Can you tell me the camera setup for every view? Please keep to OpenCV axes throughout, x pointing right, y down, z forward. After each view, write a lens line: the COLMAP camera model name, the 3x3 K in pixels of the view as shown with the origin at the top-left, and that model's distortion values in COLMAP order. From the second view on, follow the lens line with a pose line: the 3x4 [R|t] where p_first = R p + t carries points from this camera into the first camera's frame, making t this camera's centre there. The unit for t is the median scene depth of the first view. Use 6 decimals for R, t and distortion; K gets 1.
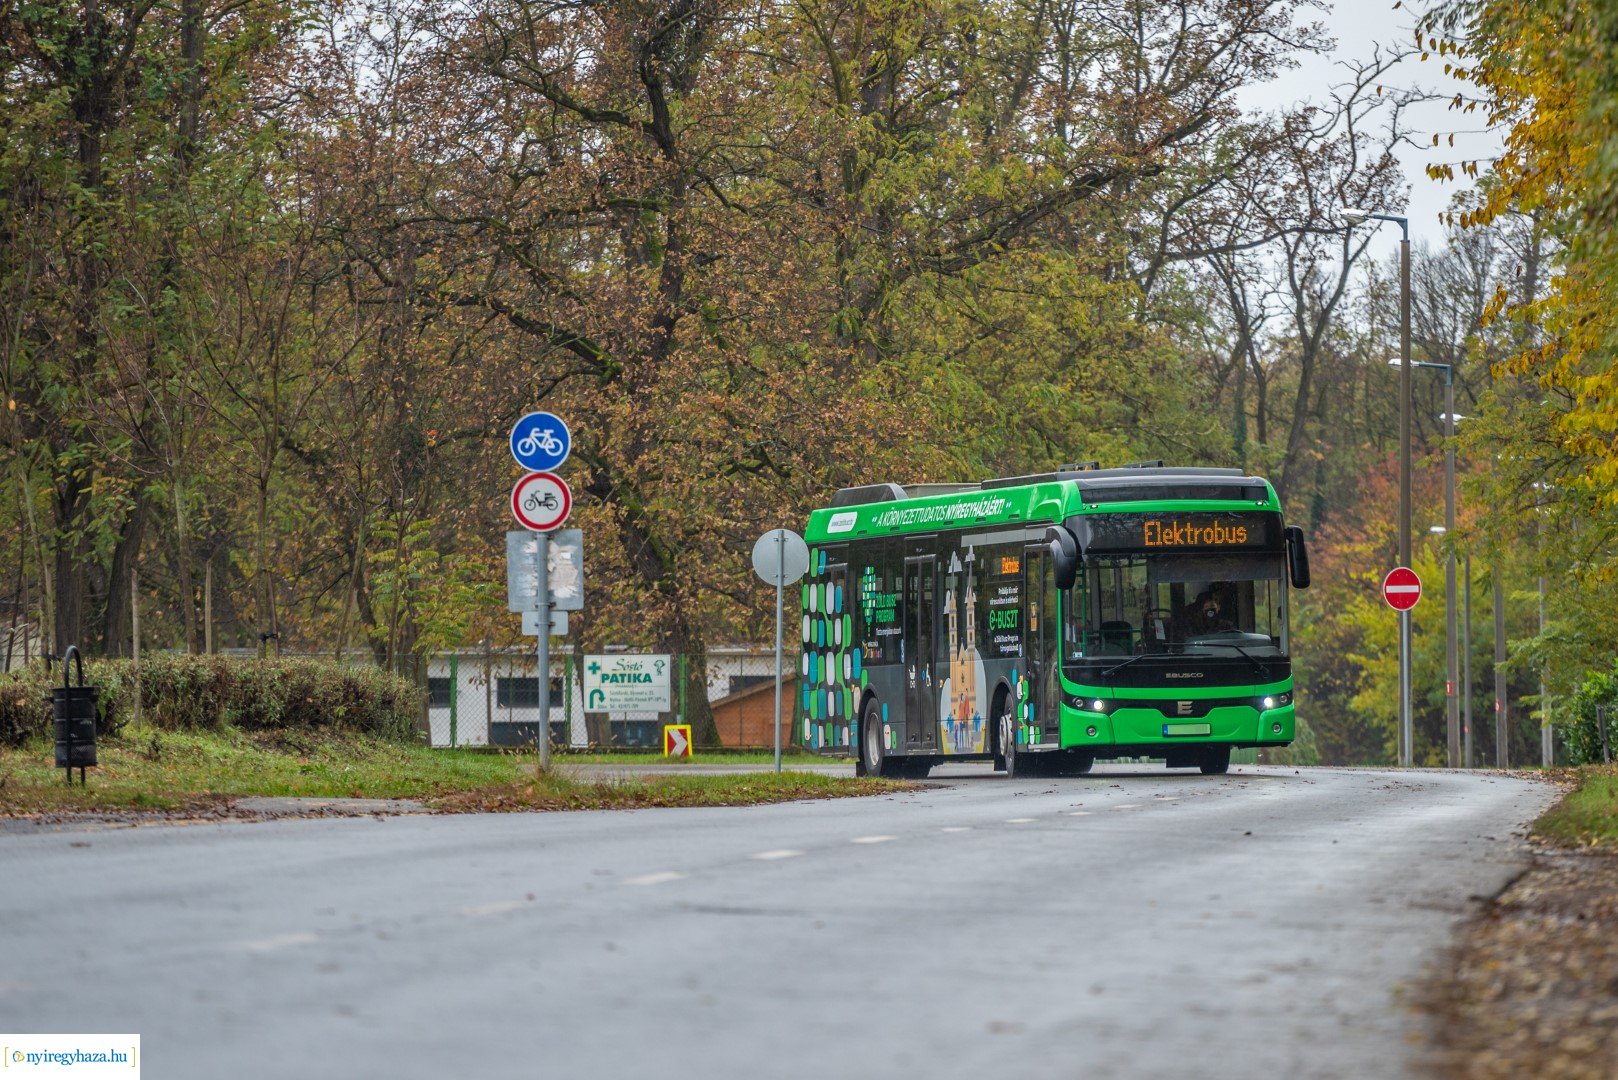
lens RADIAL K [[6518.4, 0, 812.0], [0, 6518.4, 568.3], [0, 0, 1]] dist [0.639137, 3.077323]
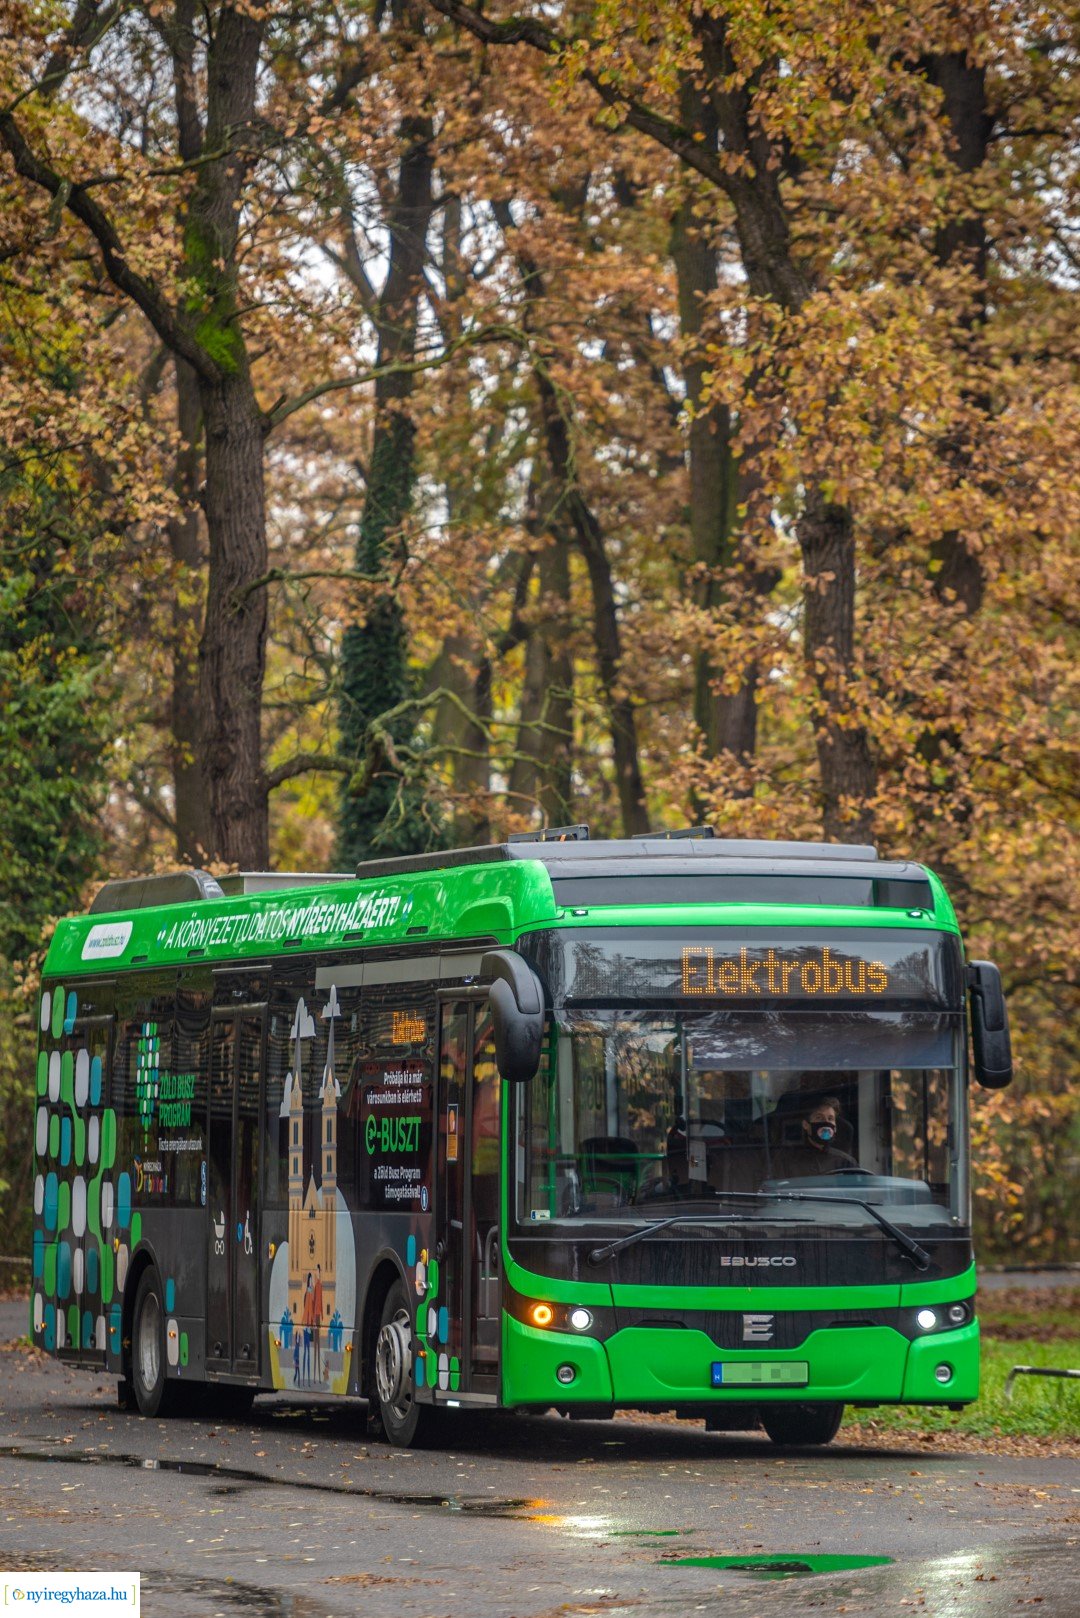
lens RADIAL K [[6518.4, 0, 538.6], [0, 6518.4, 951.7], [0, 0, 1]] dist [0.639137, 3.077323]
pose [[0.998593, 0.022448, 0.048045, 0.015725], [-0.021971, 0.999704, -0.010430, -0.001254], [-0.048265, 0.009360, 0.998791, 0.484181]]
